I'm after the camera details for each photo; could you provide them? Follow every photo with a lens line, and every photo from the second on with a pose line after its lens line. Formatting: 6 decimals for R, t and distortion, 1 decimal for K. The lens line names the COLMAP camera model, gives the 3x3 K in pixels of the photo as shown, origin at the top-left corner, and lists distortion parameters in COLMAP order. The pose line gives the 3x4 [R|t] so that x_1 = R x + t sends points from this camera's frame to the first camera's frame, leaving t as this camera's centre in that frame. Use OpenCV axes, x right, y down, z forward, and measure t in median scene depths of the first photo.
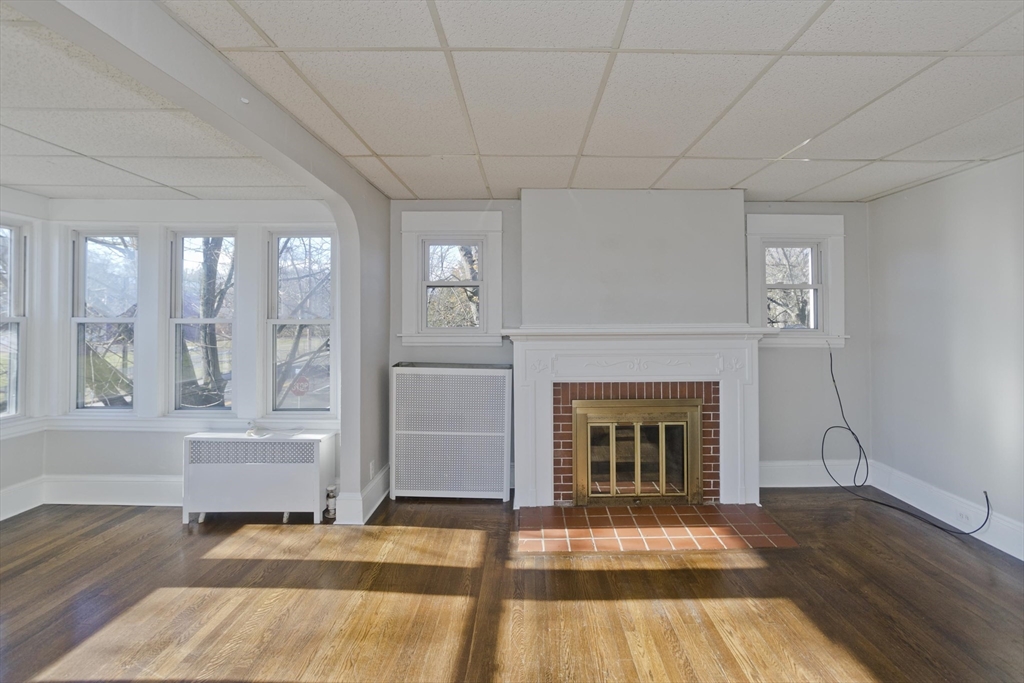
lens RADIAL K [[510.9, 0, 533.2], [0, 510.9, 302.5], [0, 0, 1]] dist [-0.050925, 0.034307]
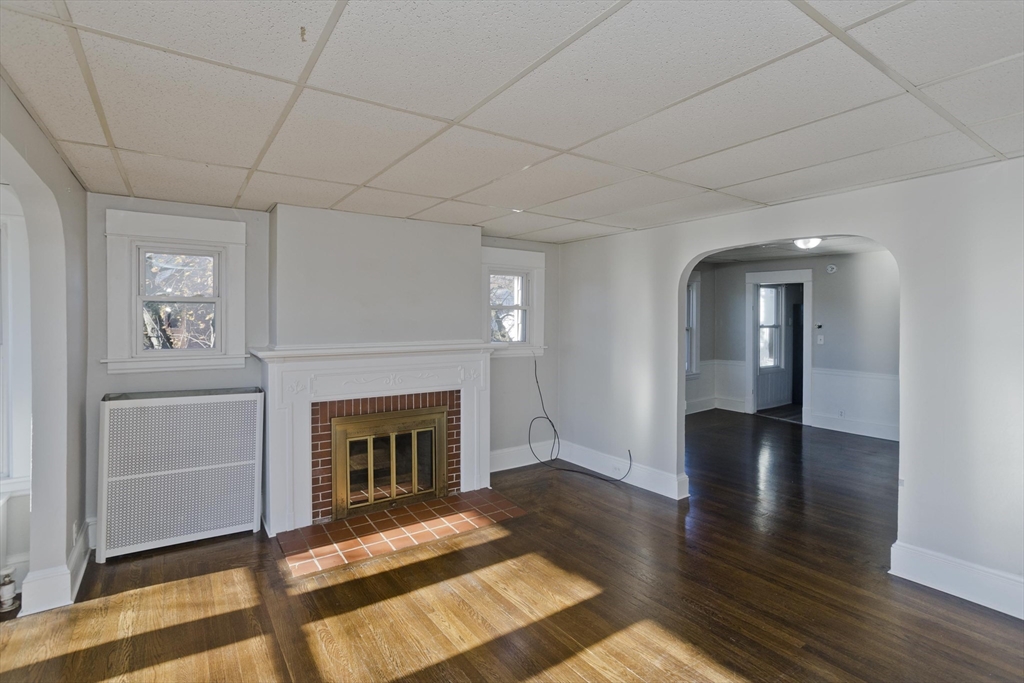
lens RADIAL K [[500.1, 0, 517.7], [0, 500.1, 321.0], [0, 0, 1]] dist [-0.041649, 0.025279]
pose [[0.825962, 0.000007, 0.563726, -0.176425], [-0.017119, 0.999539, 0.025069, -0.034339], [-0.563466, -0.030357, 0.825582, -0.024433]]
